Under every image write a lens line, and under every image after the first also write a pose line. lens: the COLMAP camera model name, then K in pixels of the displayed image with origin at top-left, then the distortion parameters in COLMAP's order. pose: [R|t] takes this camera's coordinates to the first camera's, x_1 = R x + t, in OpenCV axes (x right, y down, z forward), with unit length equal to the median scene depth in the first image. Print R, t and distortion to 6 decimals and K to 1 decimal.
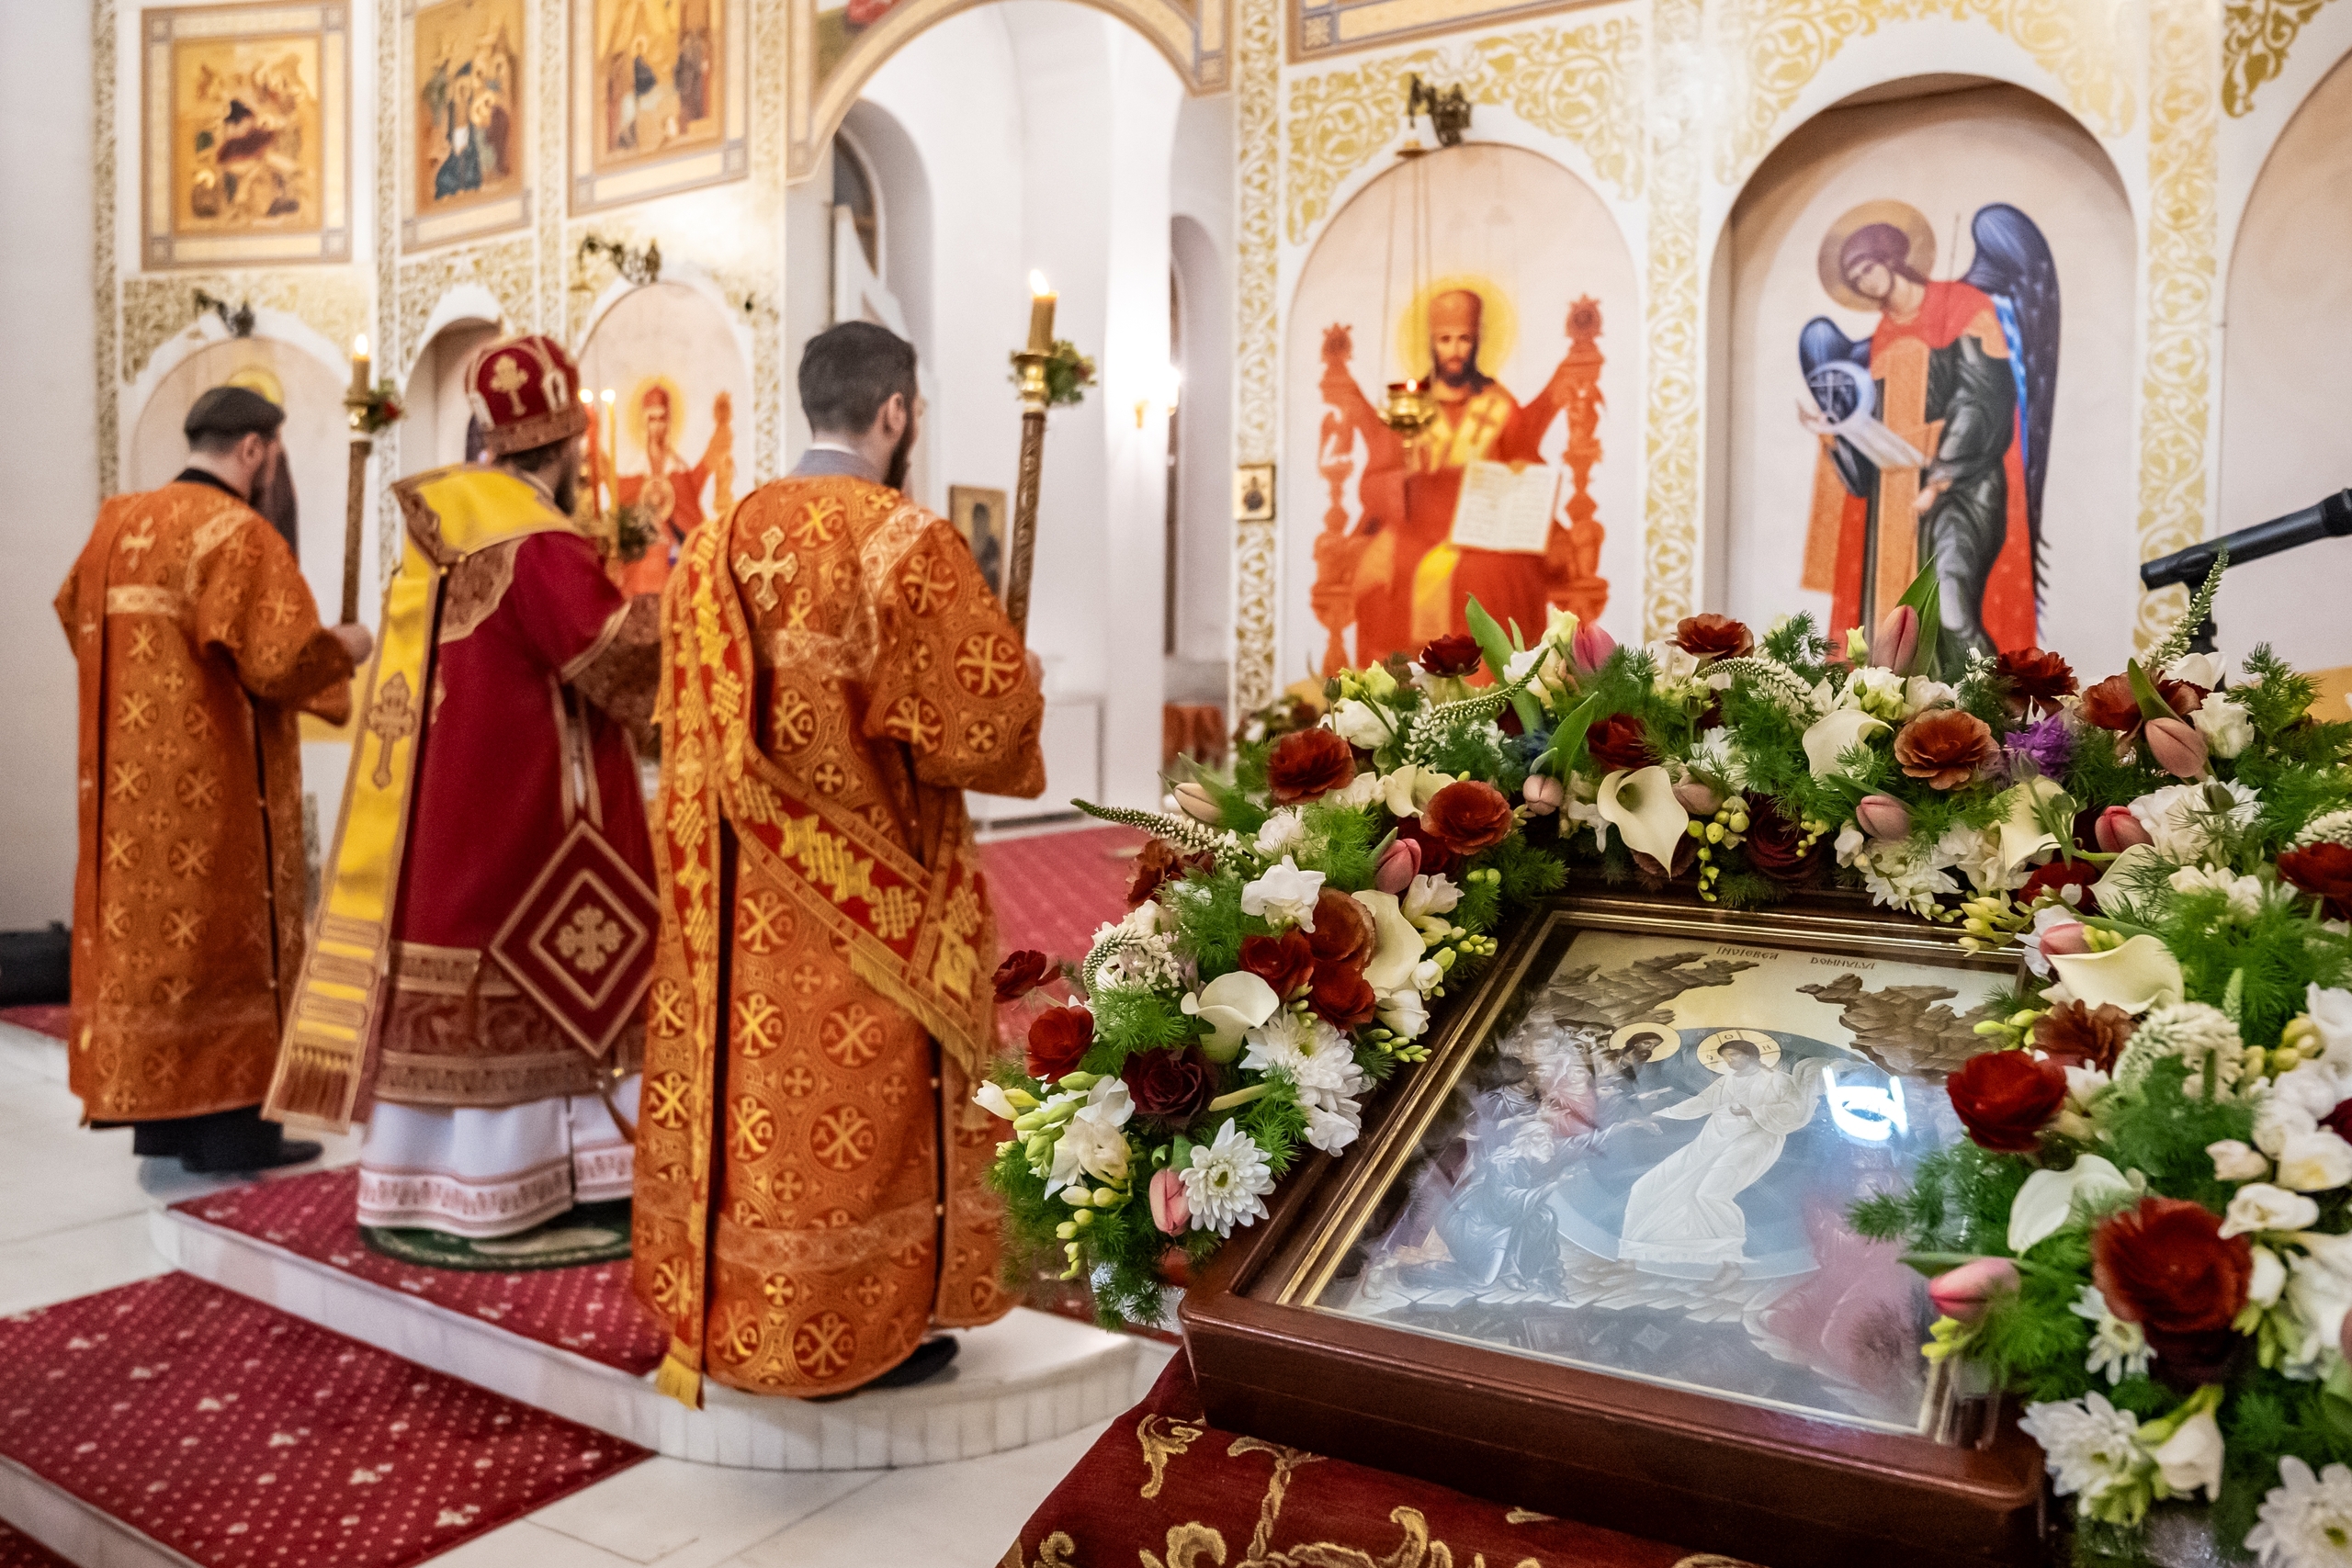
lens RADIAL K [[1771.5, 0, 1175.3], [0, 1771.5, 767.9], [0, 0, 1]] dist [-0.093331, 0.055278]
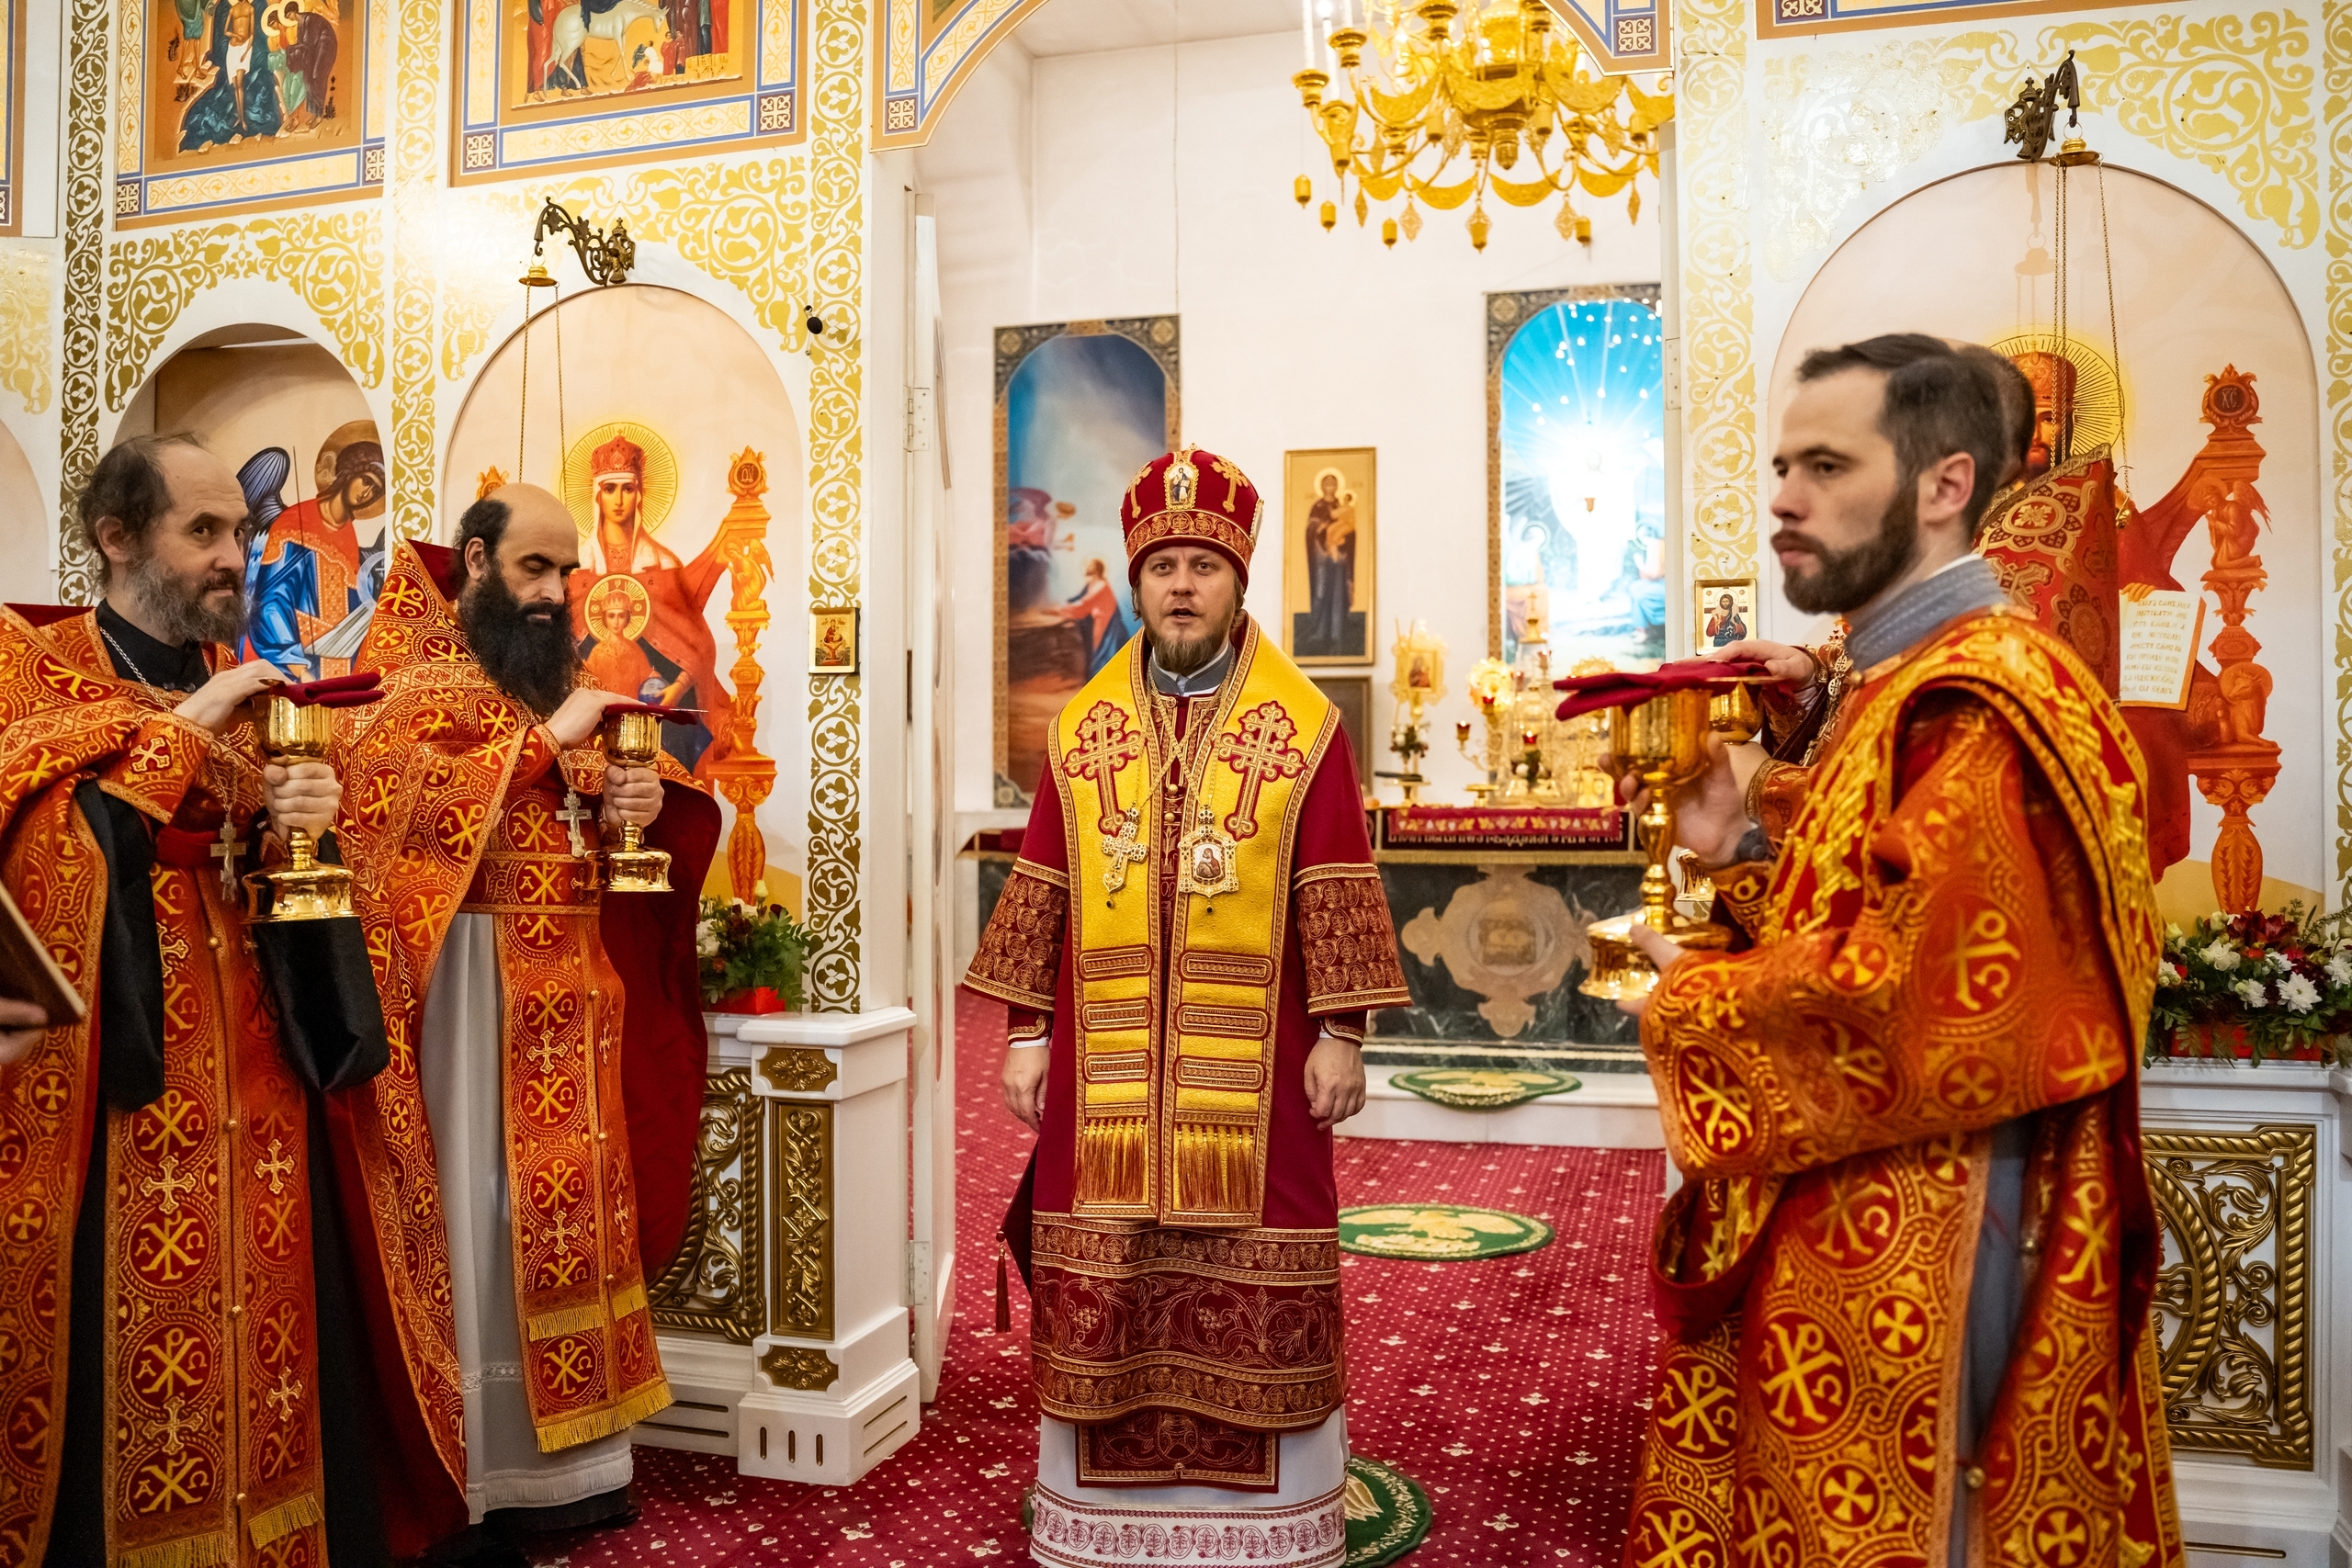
lens RADIAL K [[1888.6, 0, 1169.7], [0, 1888.6, 768.8], [0, 0, 1]] dist [-0.103451, 0.071026]
pose [[0.956032, -0.004756, 0.293223, -0.314384], [0.027007, 0.997048, -0.071881, -0.037838], [-0.292015, 0.076640, 0.953338, 0.281010]]
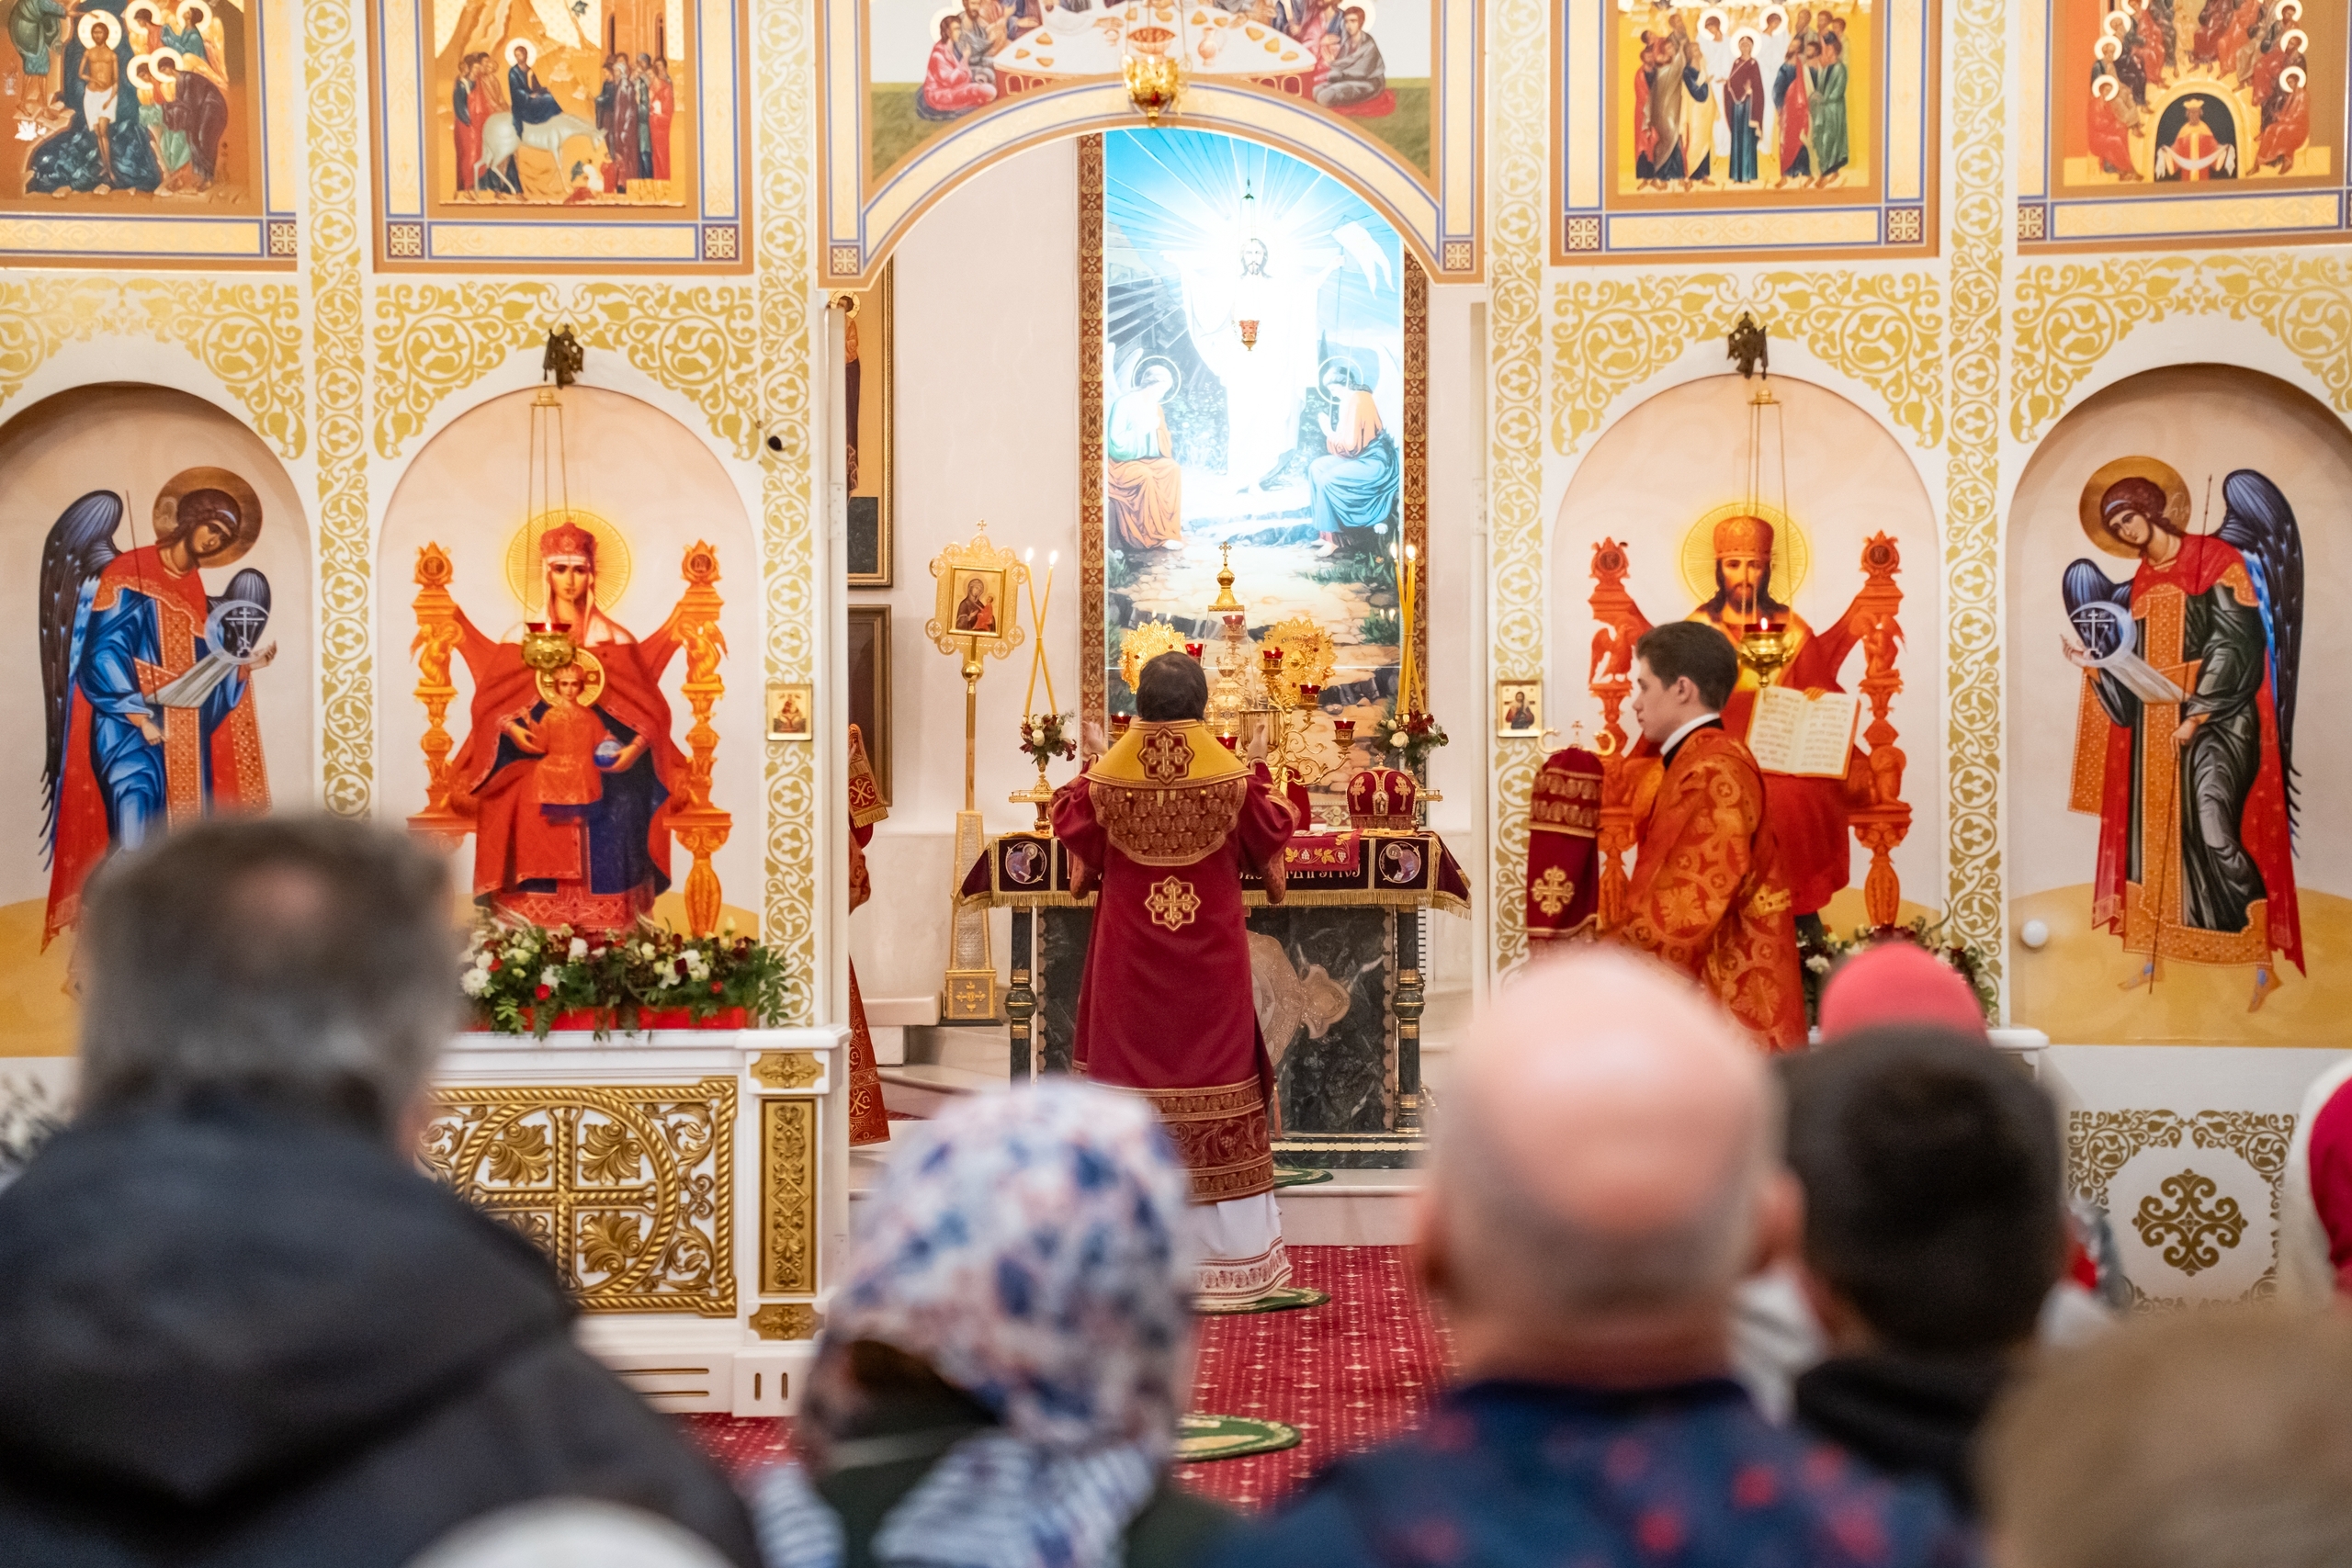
lens RADIAL K [[4985.3, 0, 1172.0], [0, 4985.3, 742.3], [0, 0, 1]] dist [0.605766, 0.450497]
pose [[0.856857, -0.010290, 0.515452, -1.212232], [0.044054, 0.997605, -0.053318, -0.001646], [-0.513669, 0.068393, 0.855258, -0.974897]]
